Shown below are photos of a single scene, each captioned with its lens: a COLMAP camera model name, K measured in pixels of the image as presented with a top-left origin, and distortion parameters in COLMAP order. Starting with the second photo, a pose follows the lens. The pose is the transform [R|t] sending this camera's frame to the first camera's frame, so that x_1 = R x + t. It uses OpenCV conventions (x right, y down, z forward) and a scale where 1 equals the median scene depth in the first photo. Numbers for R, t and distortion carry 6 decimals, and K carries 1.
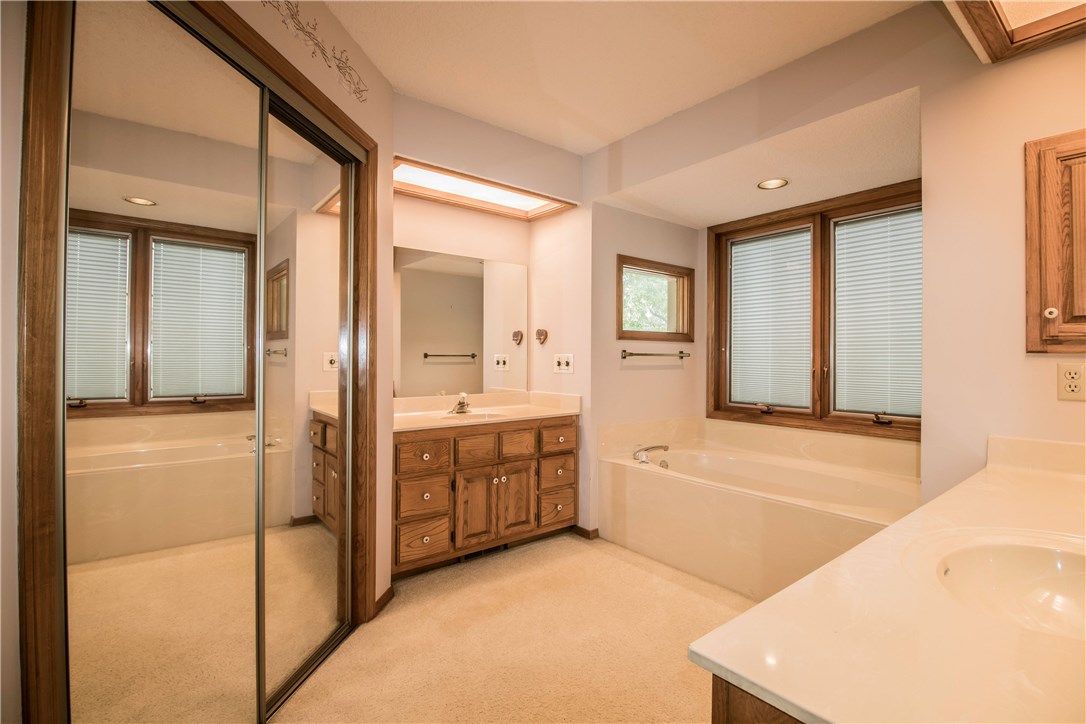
lens RADIAL K [[502.1, 0, 551.7], [0, 502.1, 357.5], [0, 0, 1]] dist [-0.008478, -0.008686]
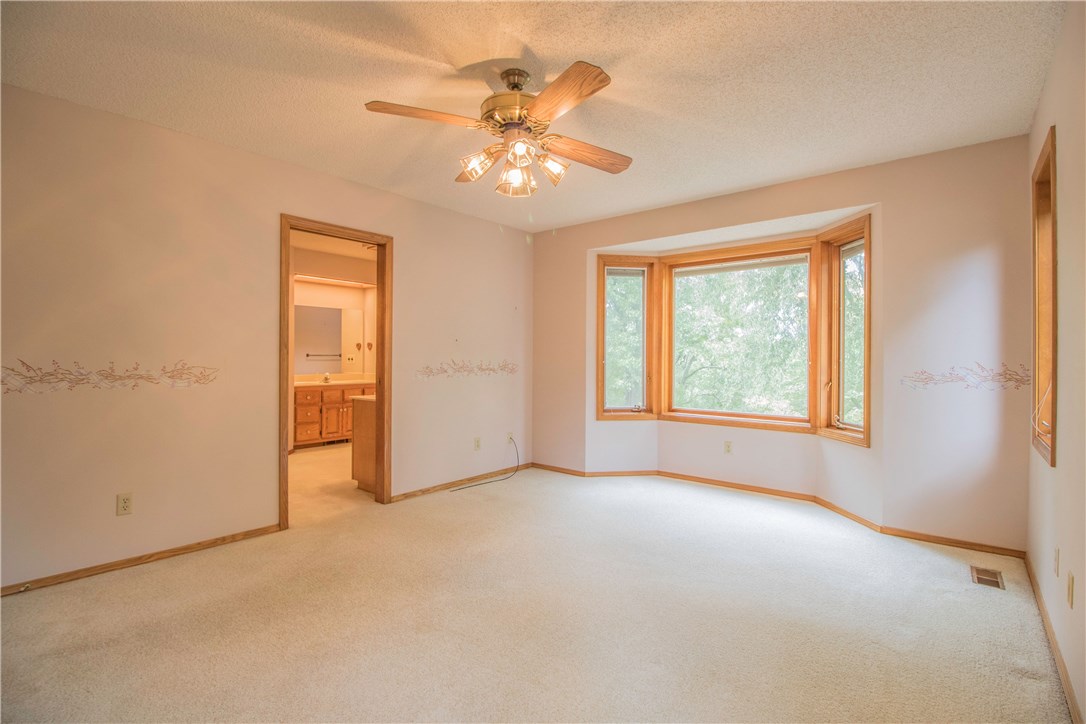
lens RADIAL K [[502.1, 0, 553.8], [0, 502.1, 363.1], [0, 0, 1]] dist [-0.008478, -0.008686]
pose [[0.978564, 0.001589, 0.205934, 0.350148], [-0.003659, 0.999947, 0.009672, 0.005194], [-0.205908, -0.010219, 0.978518, -1.373015]]
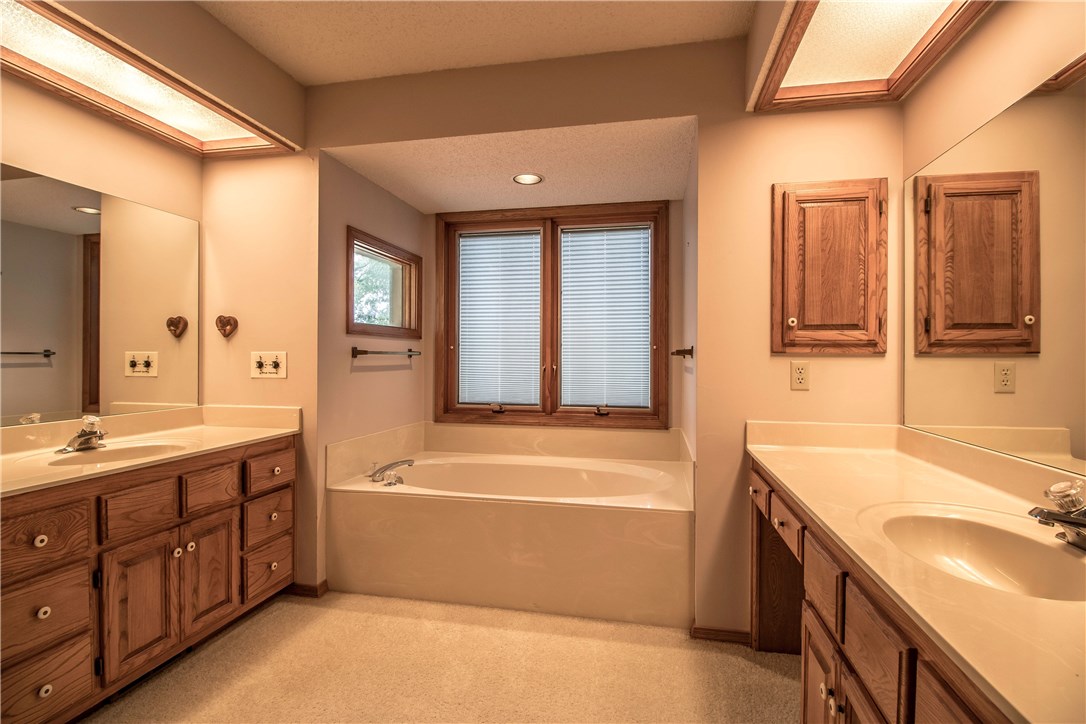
lens RADIAL K [[502.1, 0, 550.5], [0, 502.1, 357.8], [0, 0, 1]] dist [-0.008478, -0.008686]
pose [[0.759980, -0.002206, 0.649943, -0.153262], [-0.000221, 0.999993, 0.003653, -0.000590], [-0.649947, -0.002920, 0.759974, 0.212401]]
